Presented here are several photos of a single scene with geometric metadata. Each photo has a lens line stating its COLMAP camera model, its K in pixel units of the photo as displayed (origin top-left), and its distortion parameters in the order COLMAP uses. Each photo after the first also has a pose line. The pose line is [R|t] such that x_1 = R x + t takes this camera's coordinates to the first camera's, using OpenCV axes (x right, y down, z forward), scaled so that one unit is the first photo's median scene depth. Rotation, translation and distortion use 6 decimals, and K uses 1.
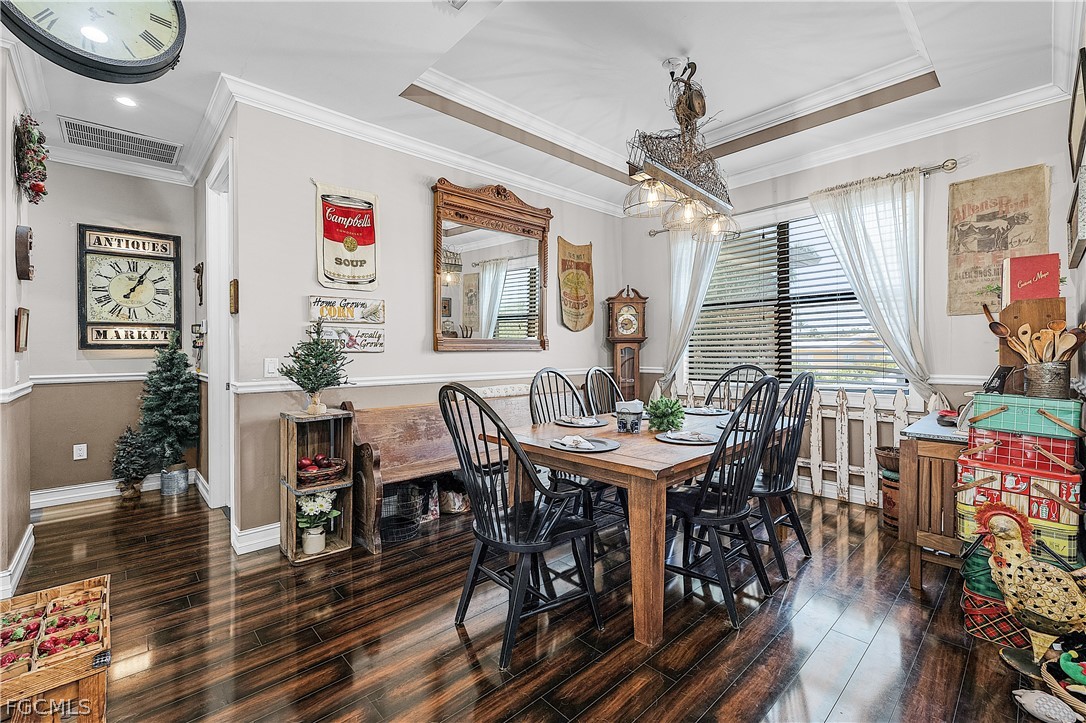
lens RADIAL K [[461.4, 0, 544.5], [0, 461.4, 349.1], [0, 0, 1]] dist [0.000659, 0.000094]
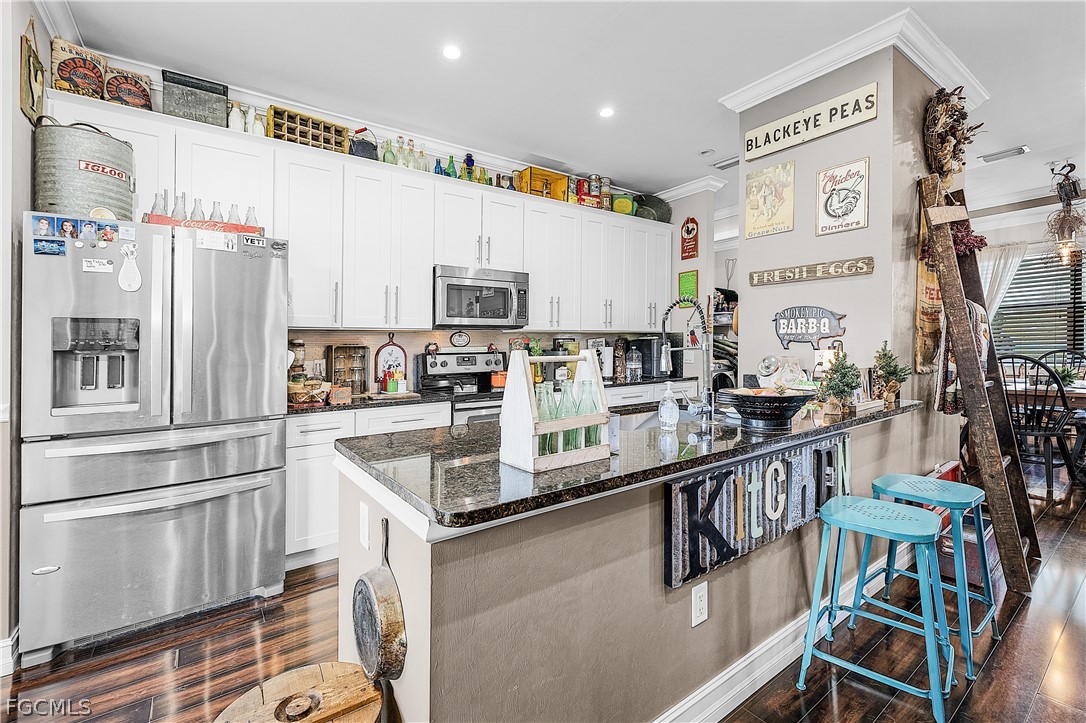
lens RADIAL K [[461.4, 0, 544.5], [0, 461.4, 349.1], [0, 0, 1]] dist [0.000659, 0.000094]
pose [[0.992237, -0.012760, -0.123709, -0.874129], [0.012863, 0.999917, 0.000039, 0.009651], [0.123698, -0.001630, 0.992319, -0.560876]]
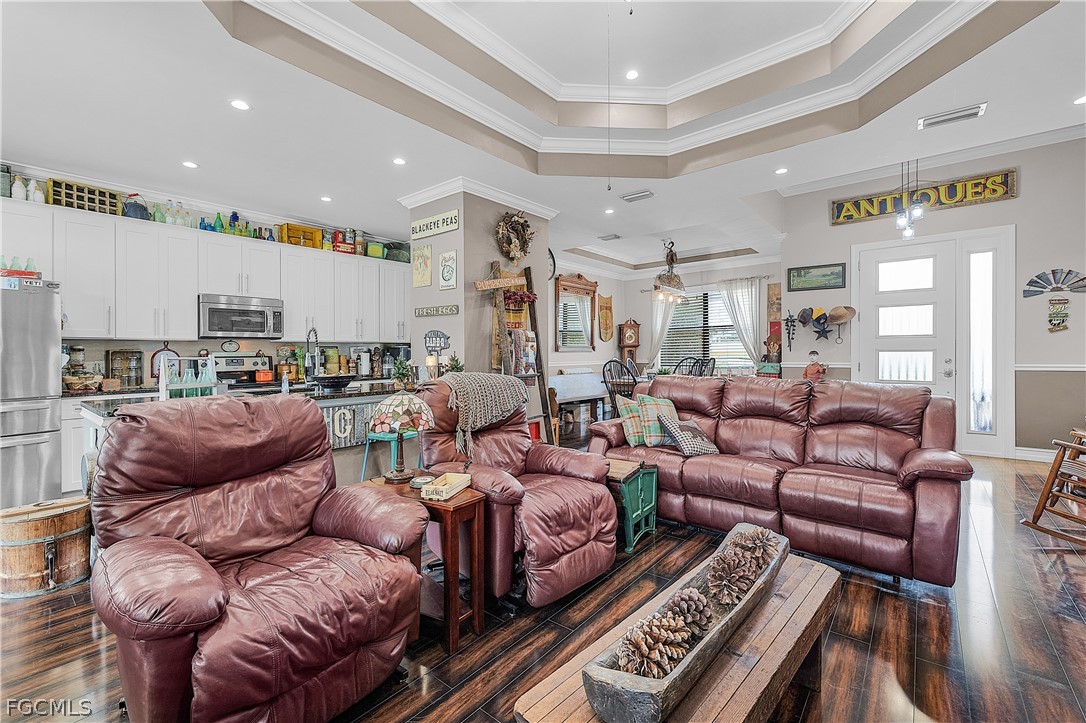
lens RADIAL K [[451.2, 0, 543.8], [0, 451.2, 365.3], [0, 0, 1]] dist [0.000429, -0.000234]
pose [[0.992229, -0.008196, 0.124152, -0.481758], [0.004880, 0.999624, 0.026987, 0.009871], [-0.124327, -0.026171, 0.991896, -0.973387]]
